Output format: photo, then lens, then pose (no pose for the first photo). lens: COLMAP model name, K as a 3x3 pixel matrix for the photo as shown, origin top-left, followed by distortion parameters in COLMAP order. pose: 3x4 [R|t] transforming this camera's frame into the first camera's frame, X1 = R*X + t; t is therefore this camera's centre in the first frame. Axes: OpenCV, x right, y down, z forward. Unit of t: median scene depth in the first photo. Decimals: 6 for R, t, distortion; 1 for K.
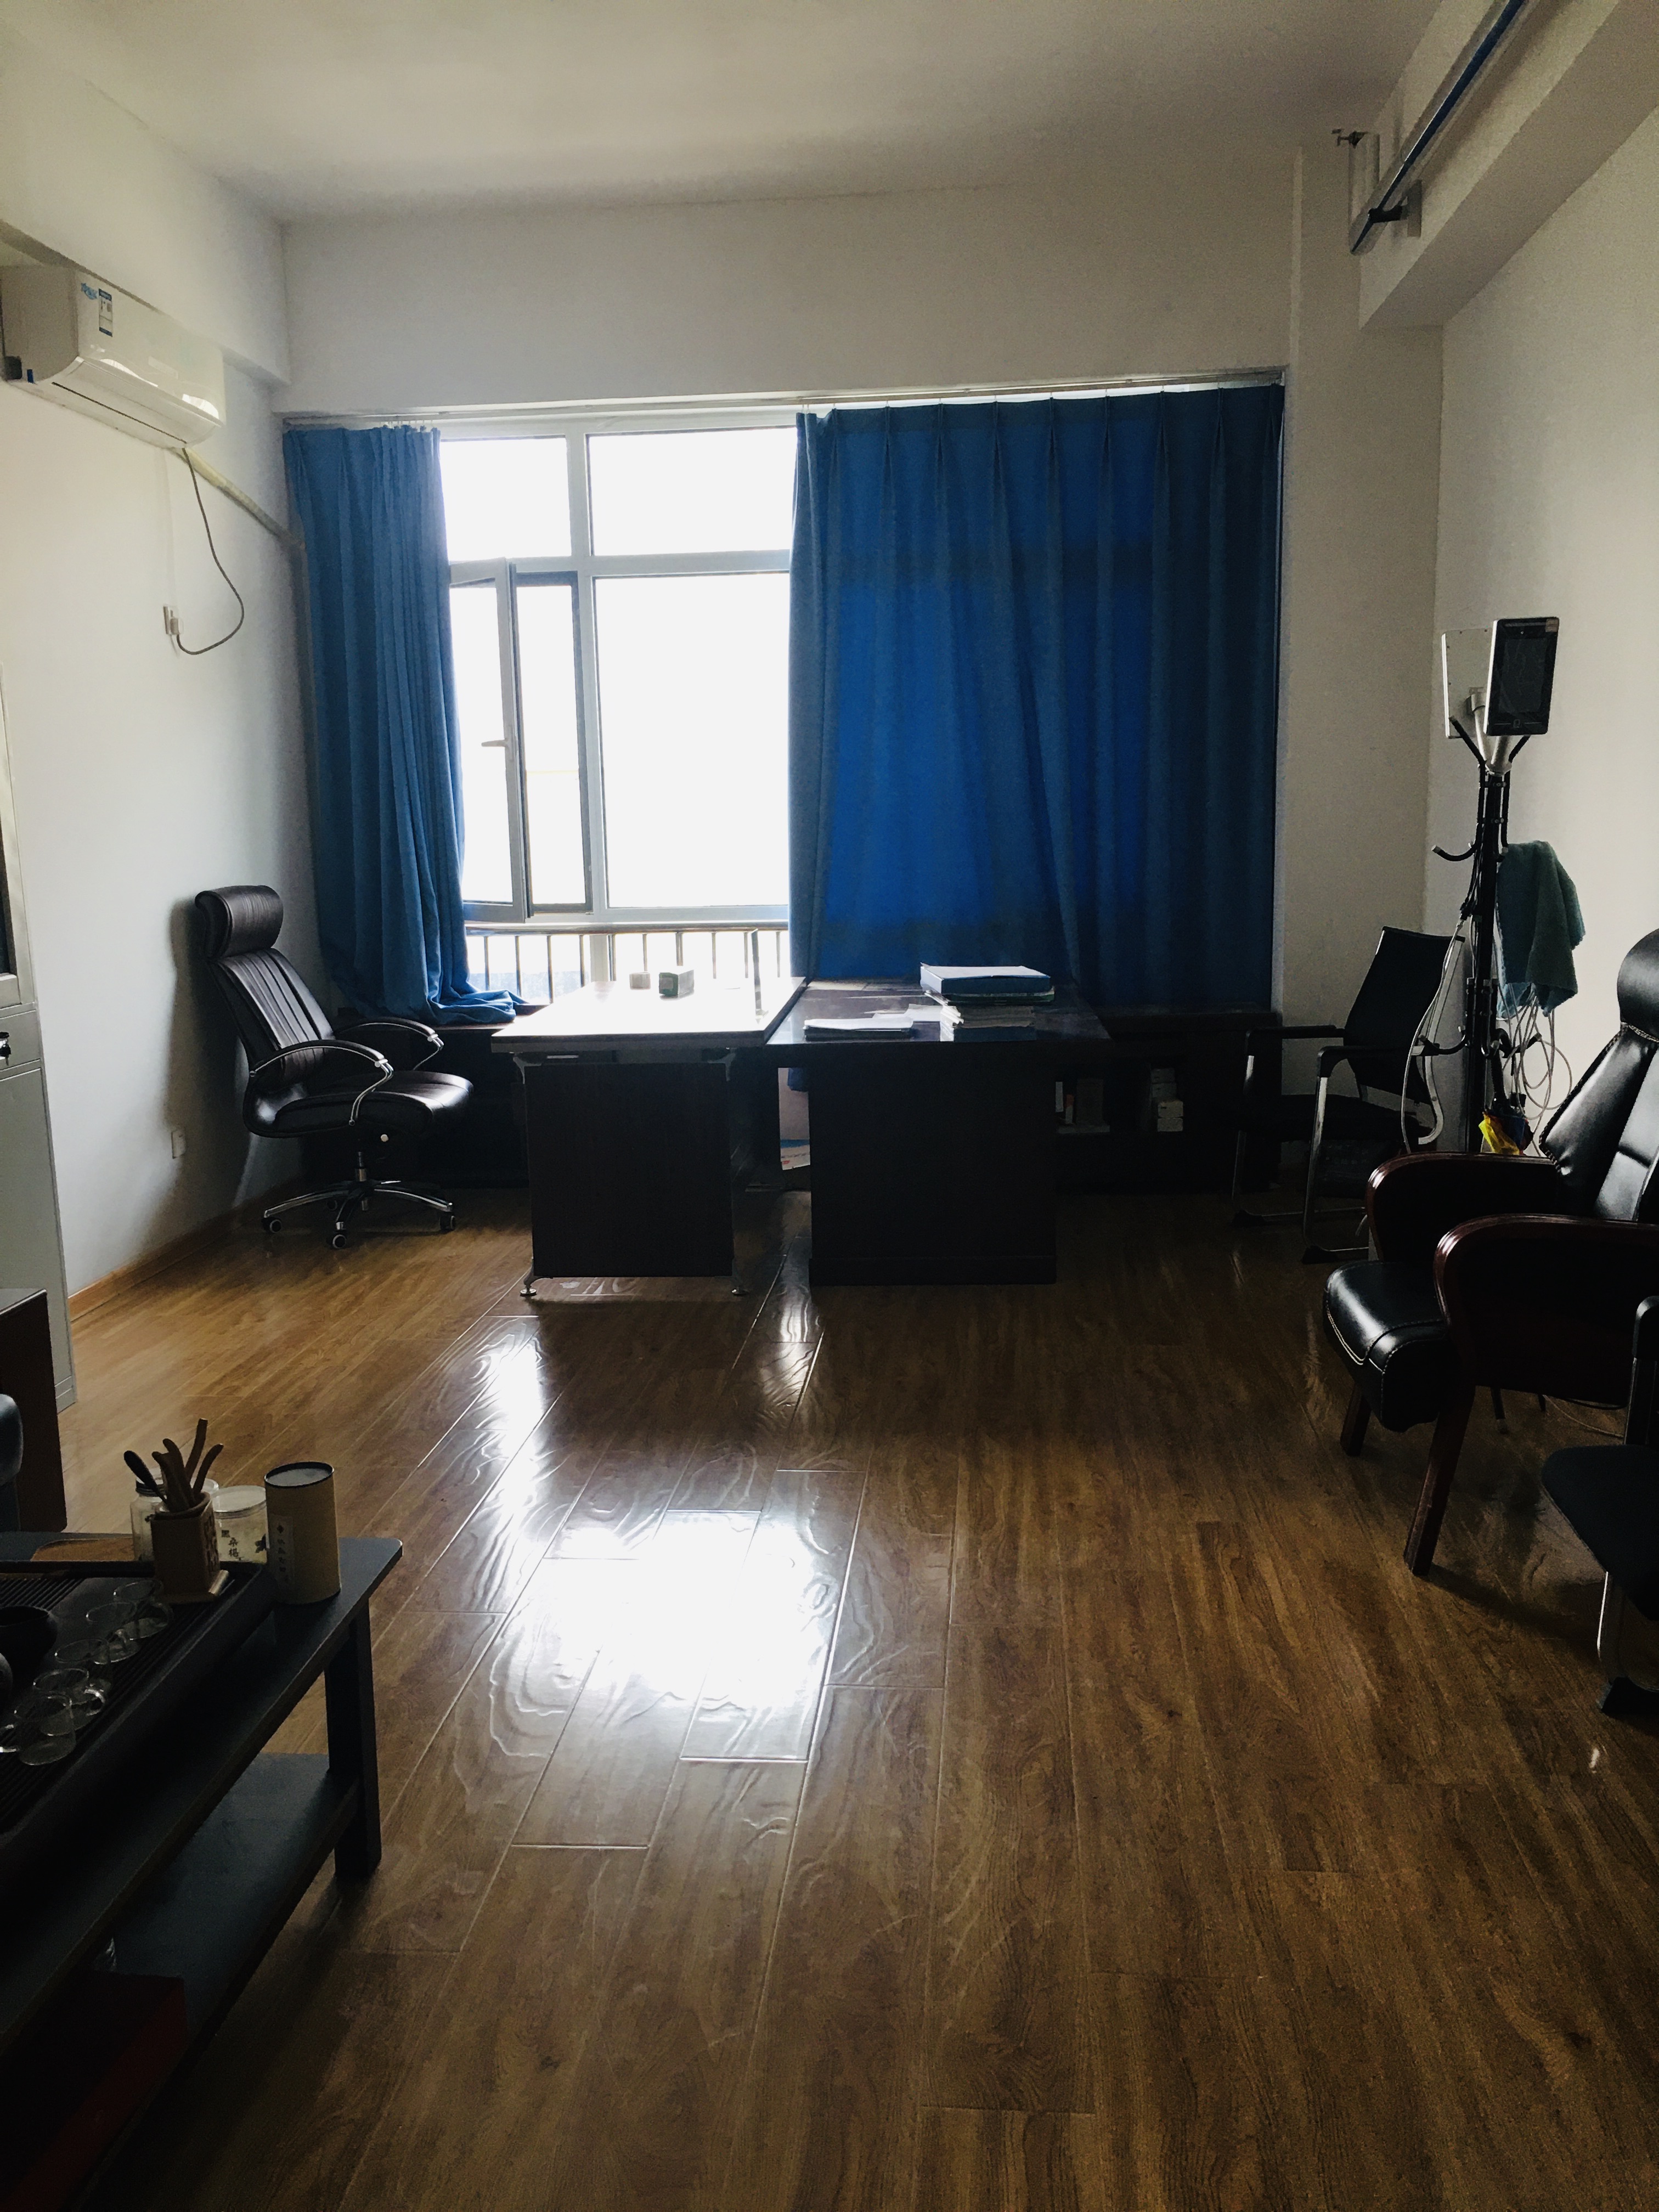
lens RADIAL K [[1848.9, 0, 837.1], [0, 1848.9, 1120.8], [0, 0, 1]] dist [0.075266, -0.097566]
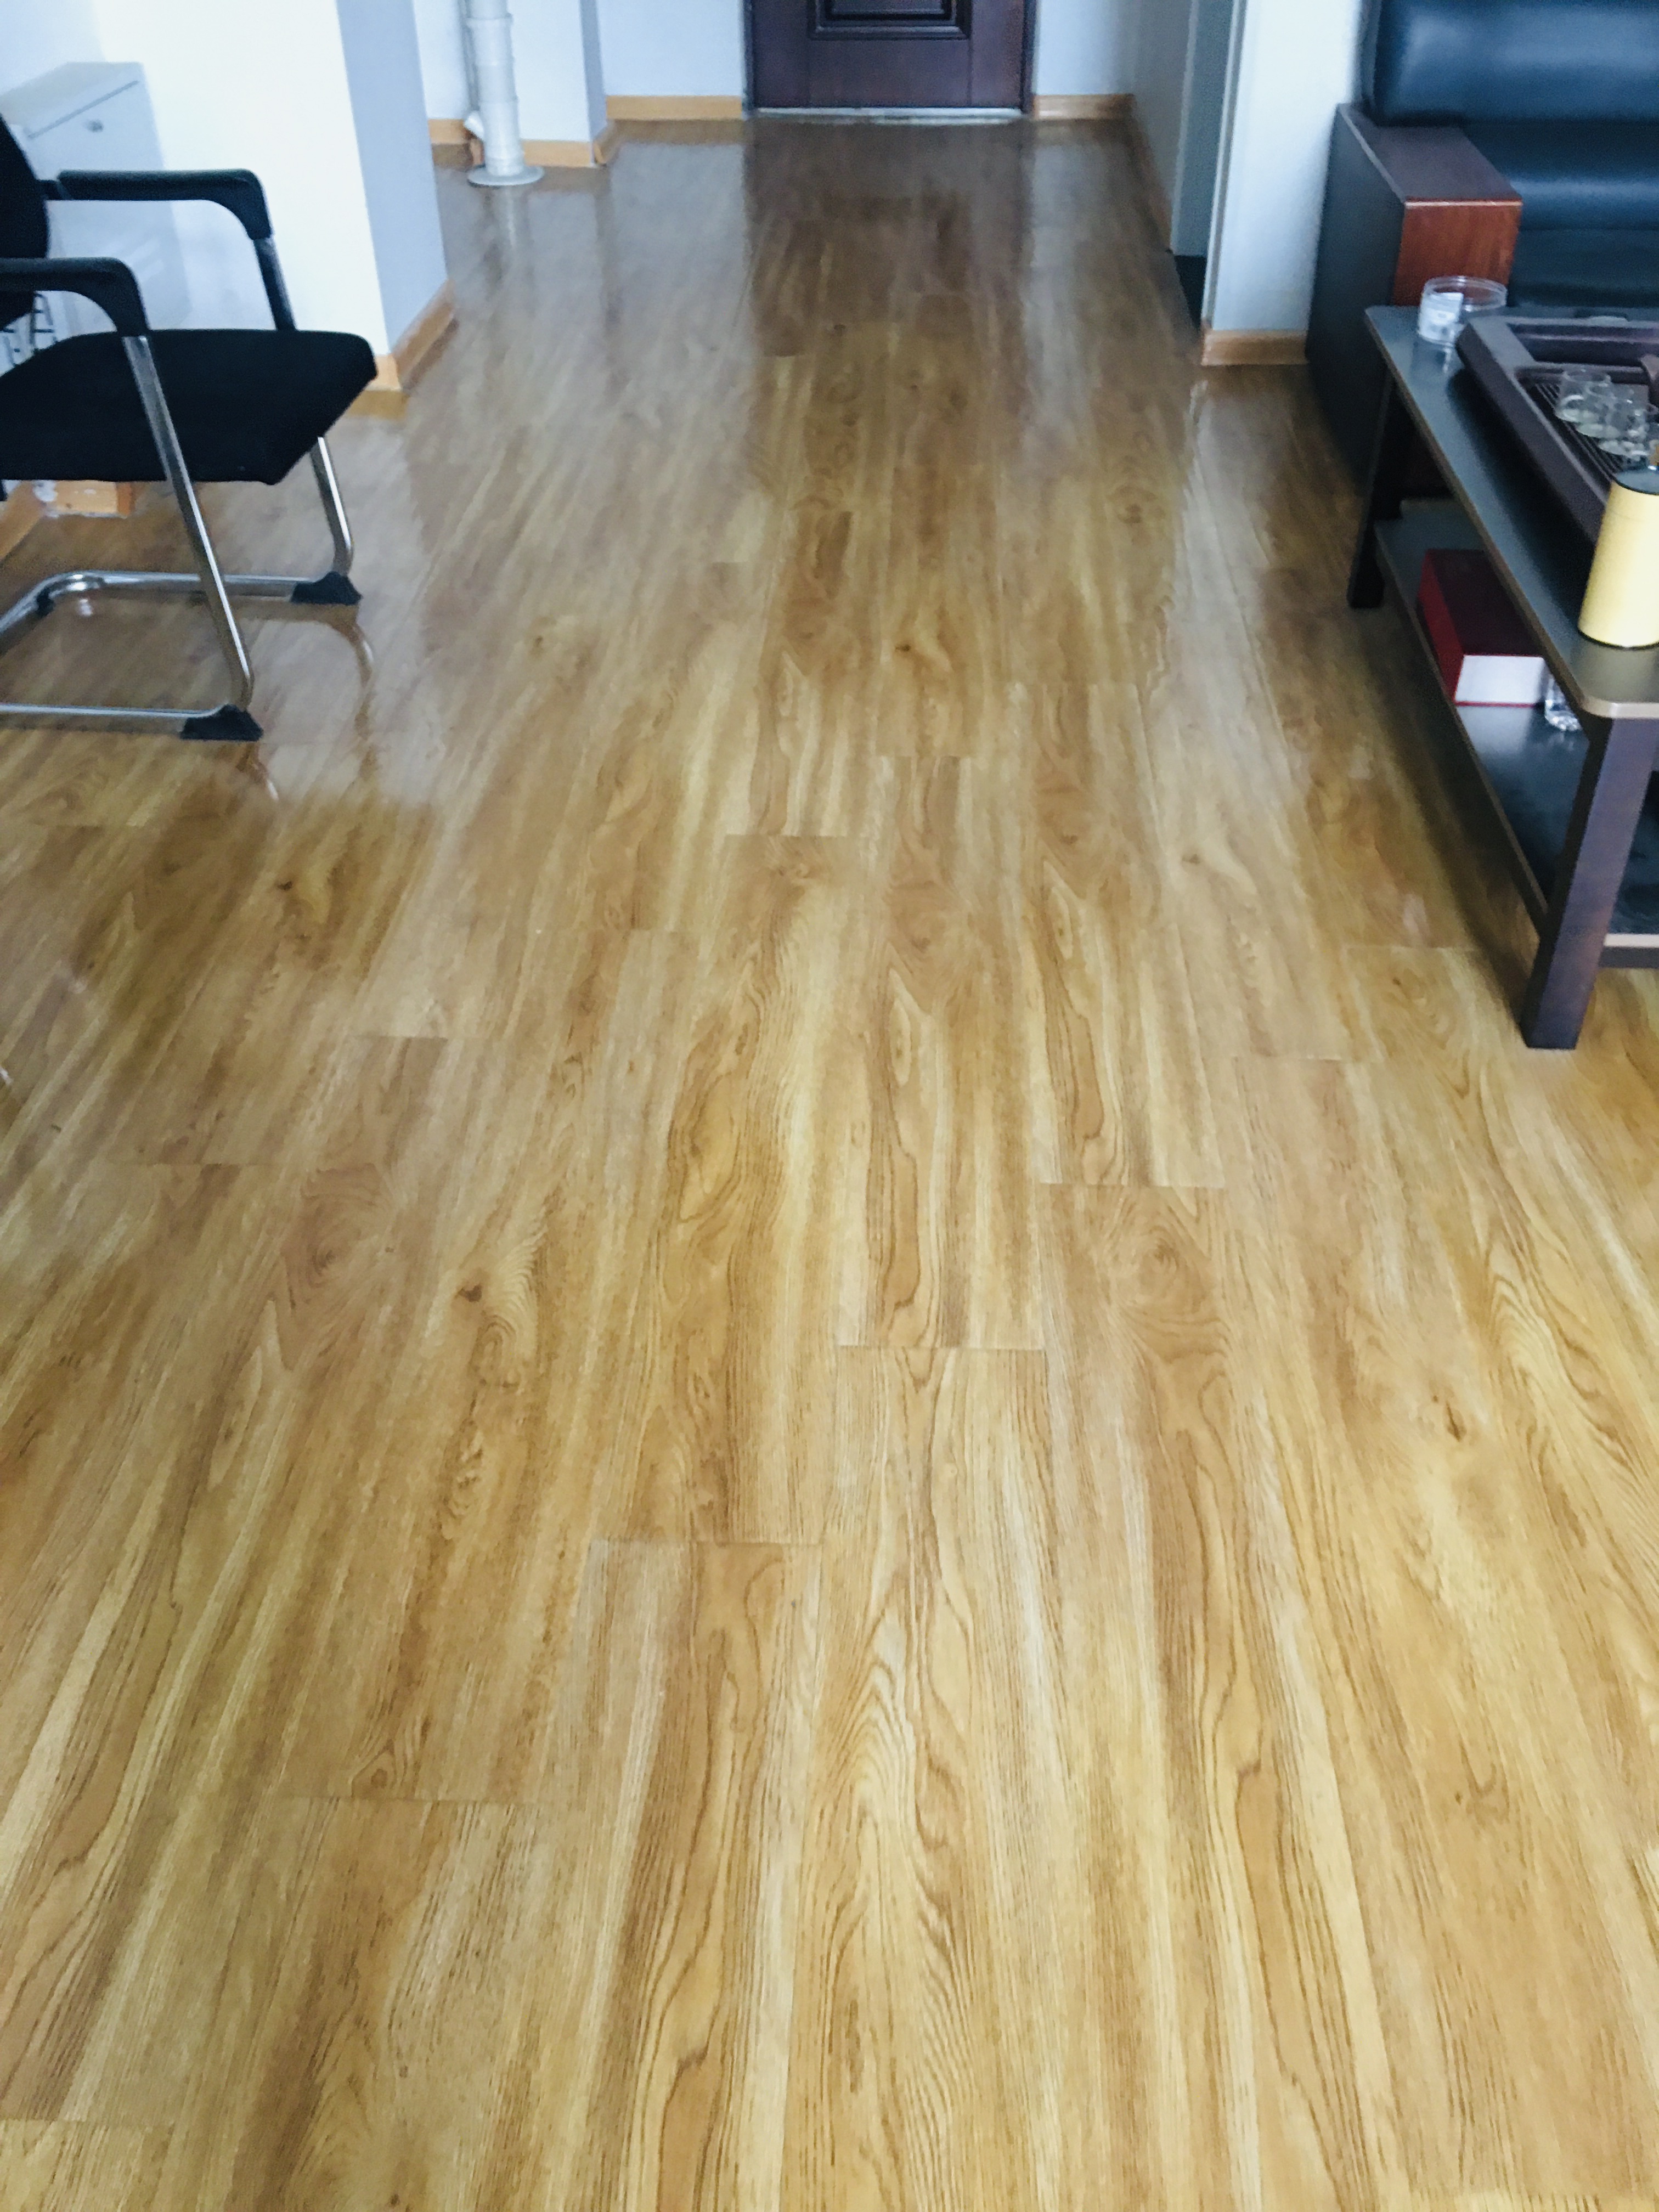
lens RADIAL K [[1848.9, 0, 837.1], [0, 1848.9, 1120.8], [0, 0, 1]] dist [0.075266, -0.097566]
pose [[-0.998540, 0.052448, -0.012925, 0.031279], [0.025126, 0.662791, 0.748383, -0.089716], [0.047817, 0.746966, -0.663141, 0.682068]]
